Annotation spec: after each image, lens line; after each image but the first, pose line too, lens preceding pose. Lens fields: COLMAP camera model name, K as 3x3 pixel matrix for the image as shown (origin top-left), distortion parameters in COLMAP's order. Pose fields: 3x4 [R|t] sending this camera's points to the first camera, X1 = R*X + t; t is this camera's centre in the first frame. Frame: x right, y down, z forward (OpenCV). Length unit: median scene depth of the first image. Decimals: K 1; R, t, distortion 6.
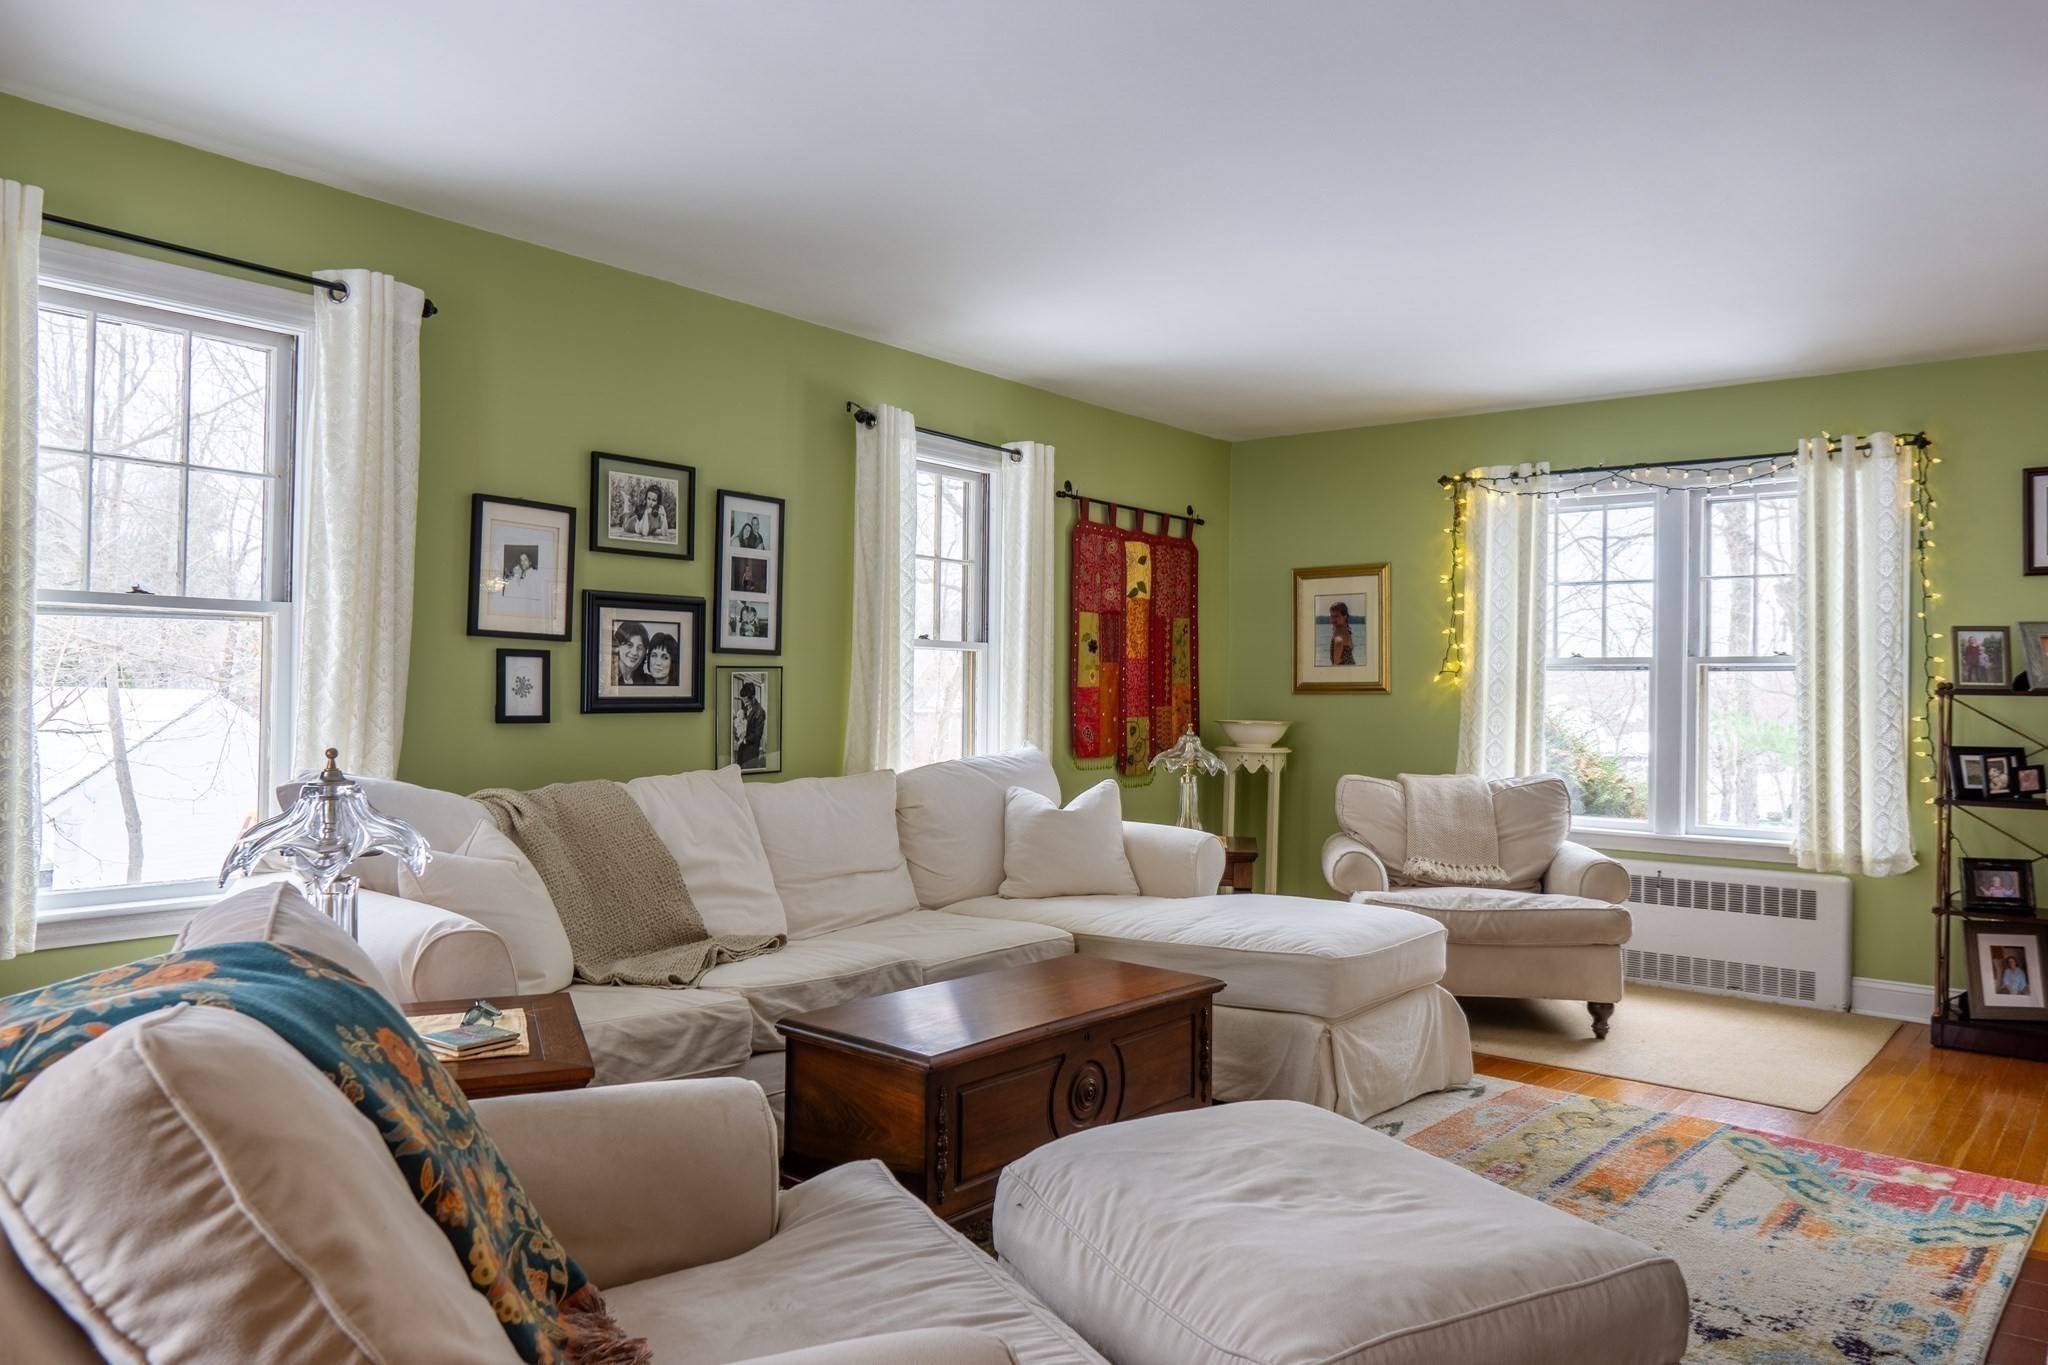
lens RADIAL K [[1434.1, 0, 1027.2], [0, 1434.1, 688.2], [0, 0, 1]] dist [0.001263, 0.003896]
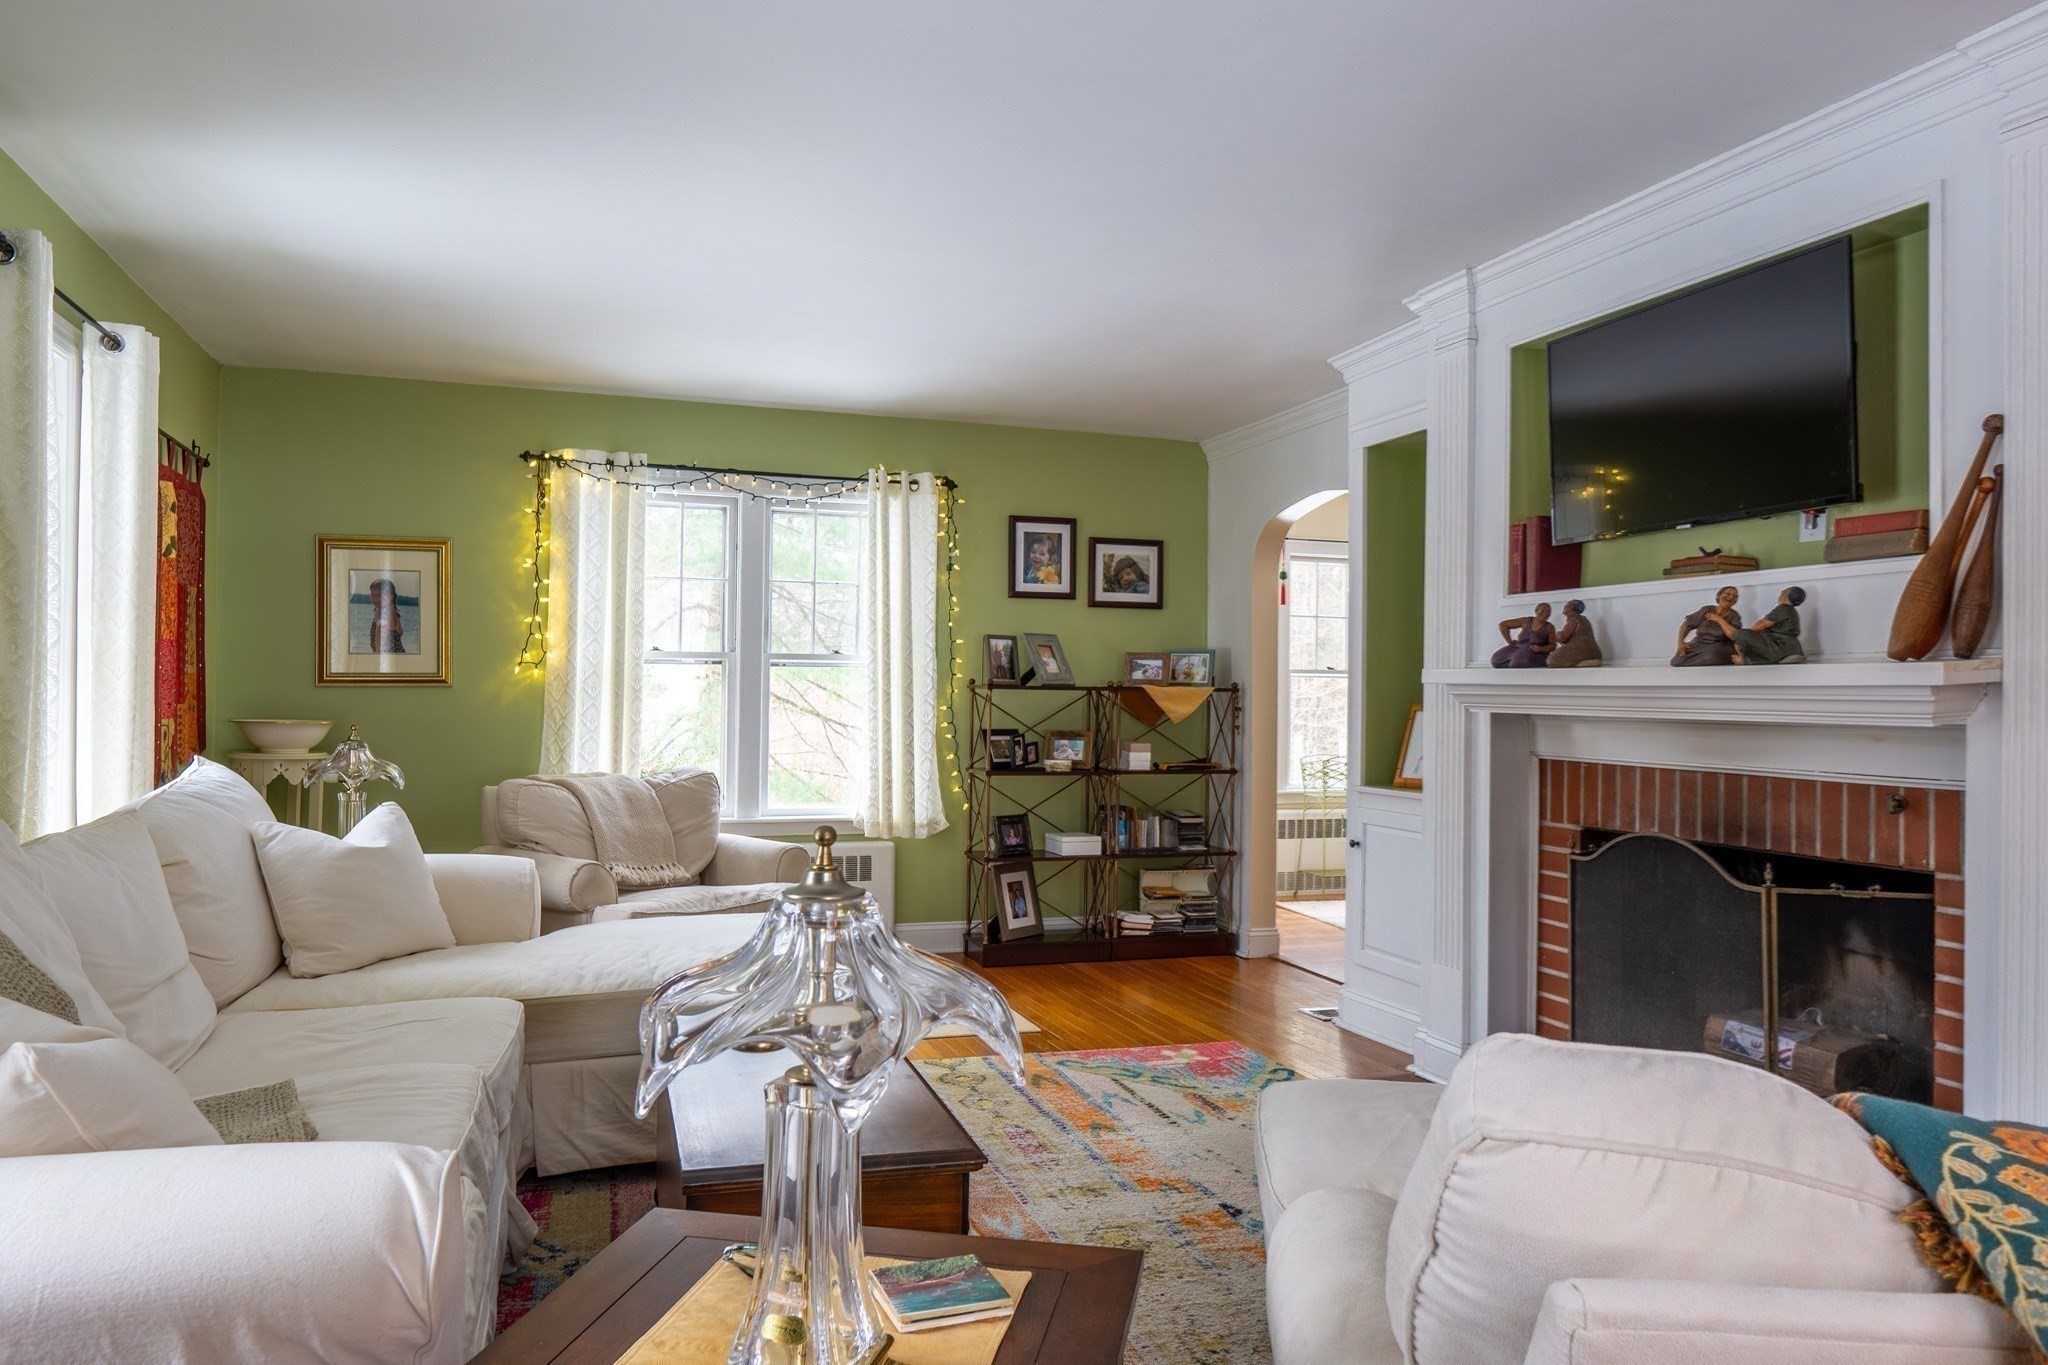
lens RADIAL K [[1434.1, 0, 1026.6], [0, 1434.1, 684.9], [0, 0, 1]] dist [0.001263, 0.003896]
pose [[0.530576, -0.001110, 0.847637, -0.438942], [-0.007744, 0.999951, 0.006156, -0.007329], [-0.847602, -0.009830, 0.530541, 0.318469]]
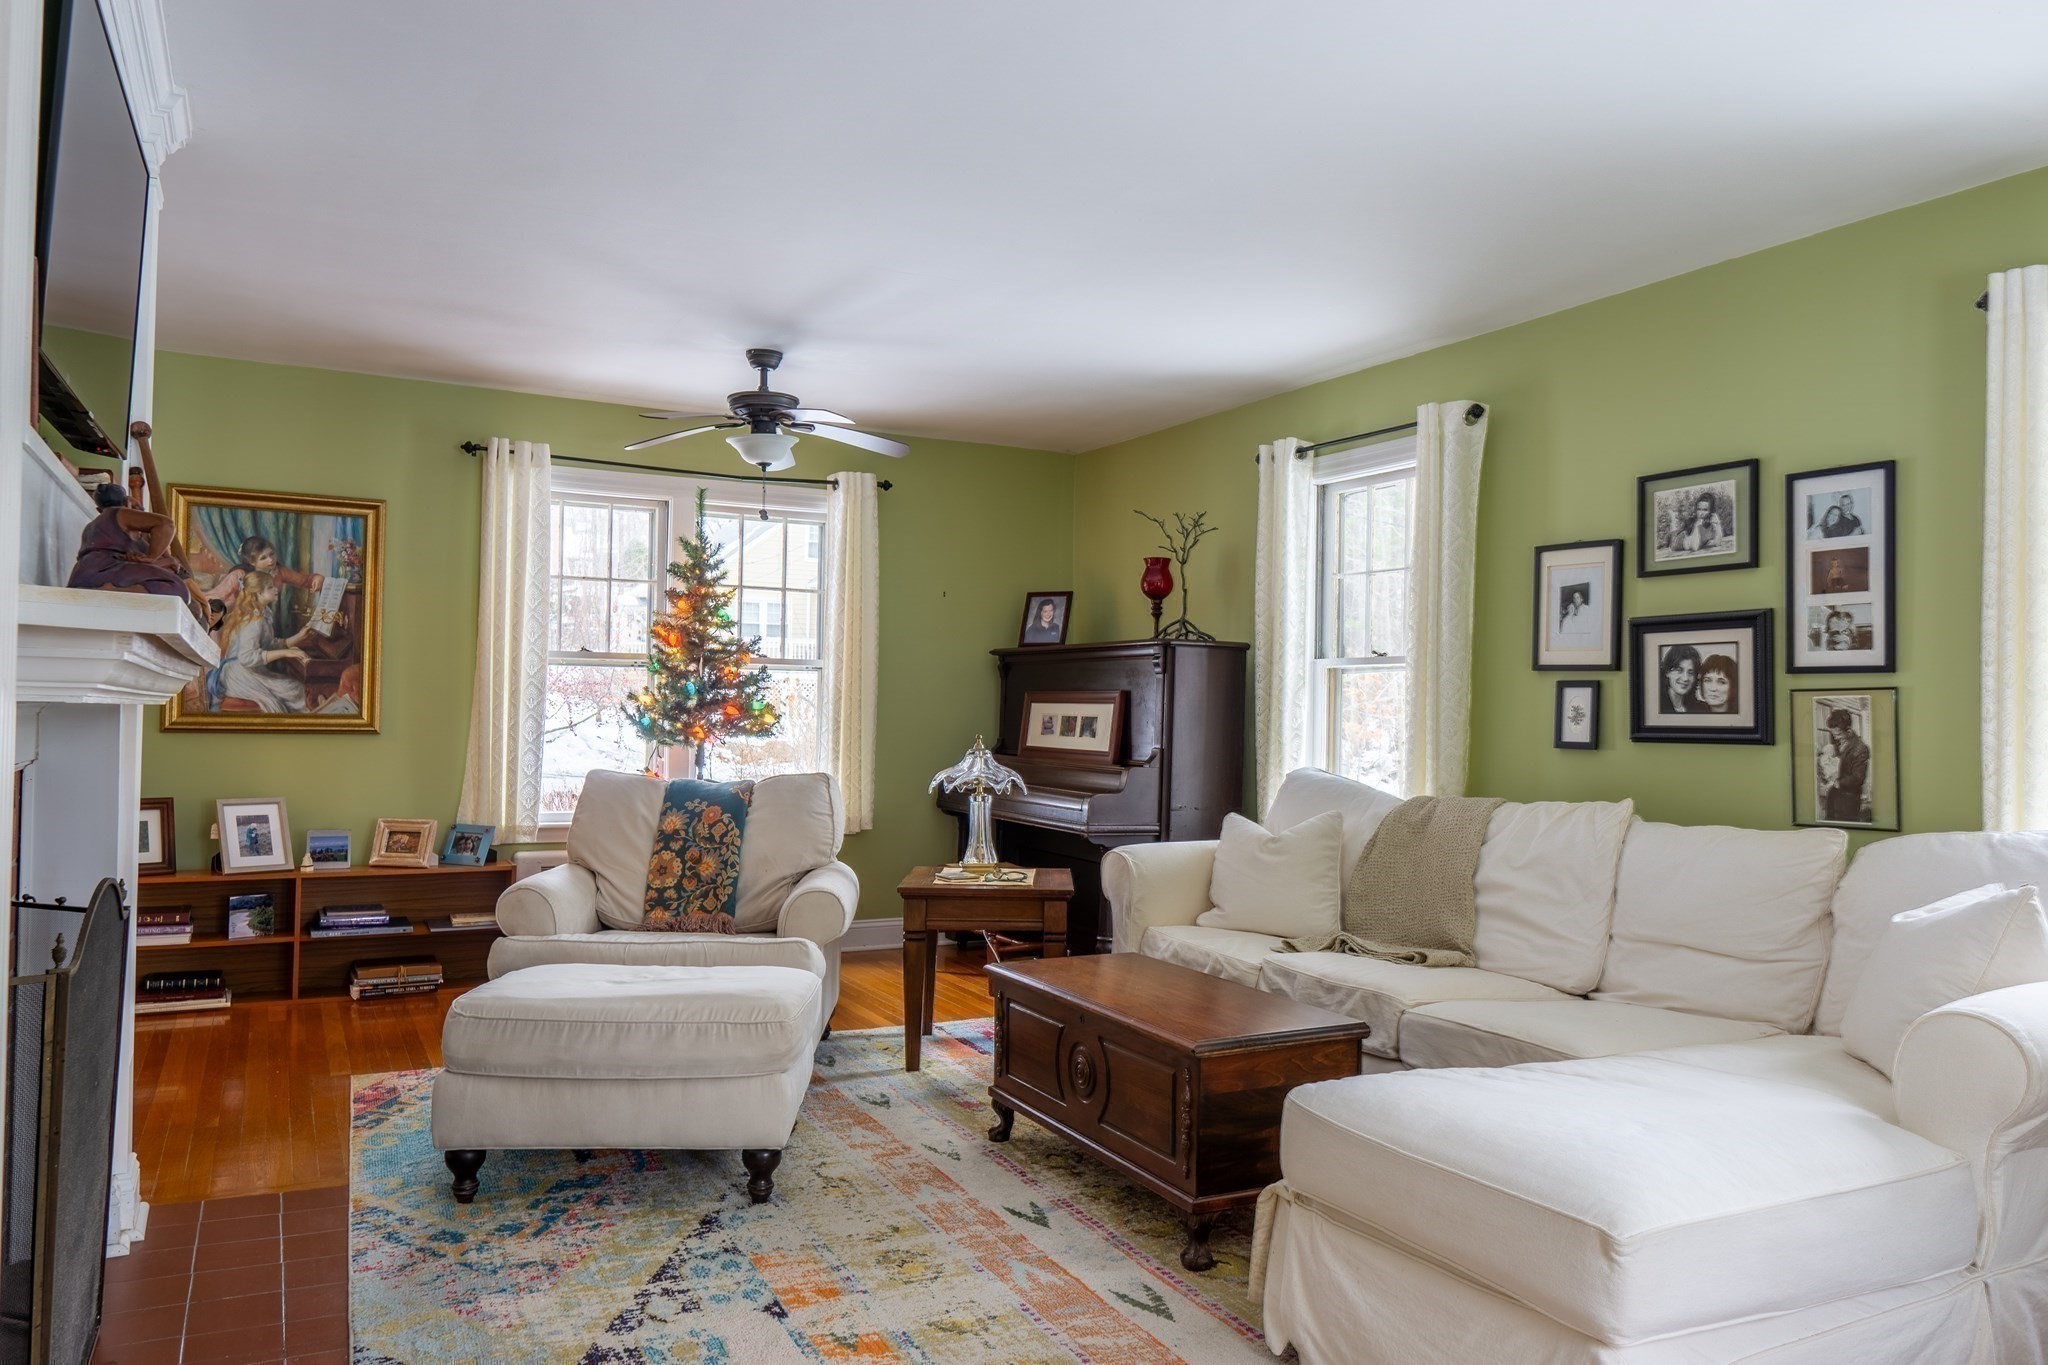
lens RADIAL K [[1434.1, 0, 1026.6], [0, 1434.1, 677.2], [0, 0, 1]] dist [0.001263, 0.003896]
pose [[-0.385626, -0.039596, -0.921805, 0.713919], [-0.015952, 0.999216, -0.036247, 0.014402], [0.922517, 0.000727, -0.385956, 0.920855]]
